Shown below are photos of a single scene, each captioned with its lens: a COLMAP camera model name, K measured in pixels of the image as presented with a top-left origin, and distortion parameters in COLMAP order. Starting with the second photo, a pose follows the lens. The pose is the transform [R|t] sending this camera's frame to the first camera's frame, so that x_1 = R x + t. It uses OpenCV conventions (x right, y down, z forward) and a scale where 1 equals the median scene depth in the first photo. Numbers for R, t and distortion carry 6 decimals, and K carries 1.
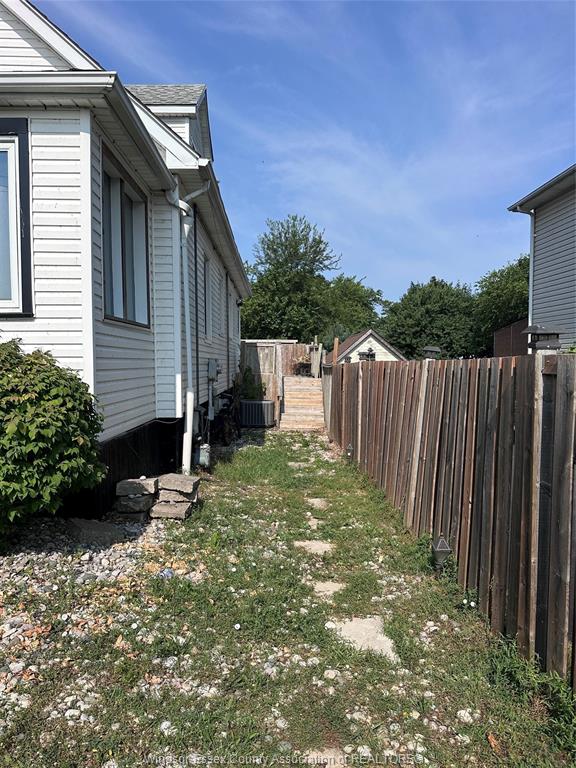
lens RADIAL K [[535.3, 0, 288.0], [0, 535.3, 384.0], [0, 0, 1]] dist [-0.001866, -0.001050]
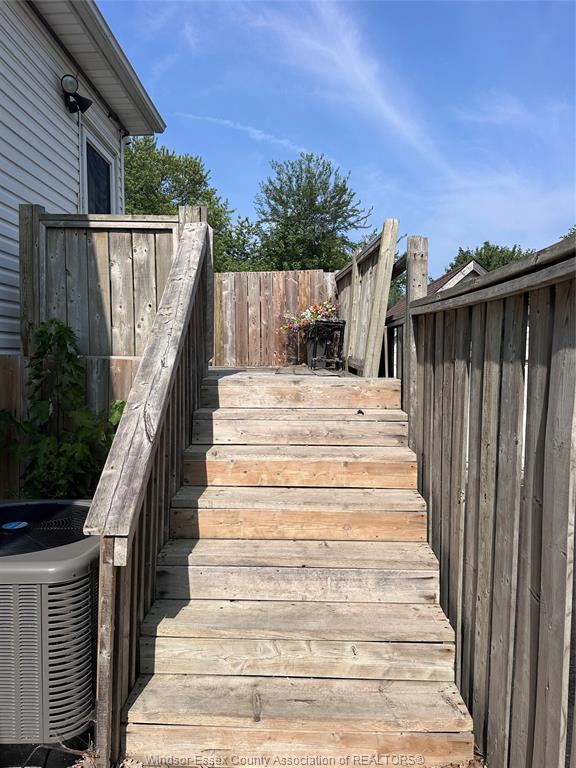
lens RADIAL K [[535.3, 0, 288.0], [0, 535.3, 384.0], [0, 0, 1]] dist [-0.001866, -0.001050]
pose [[0.999257, -0.007457, -0.037802, 0.008286], [0.007943, 0.999888, 0.012723, -0.003571], [0.037703, -0.013014, 0.999204, 0.245446]]
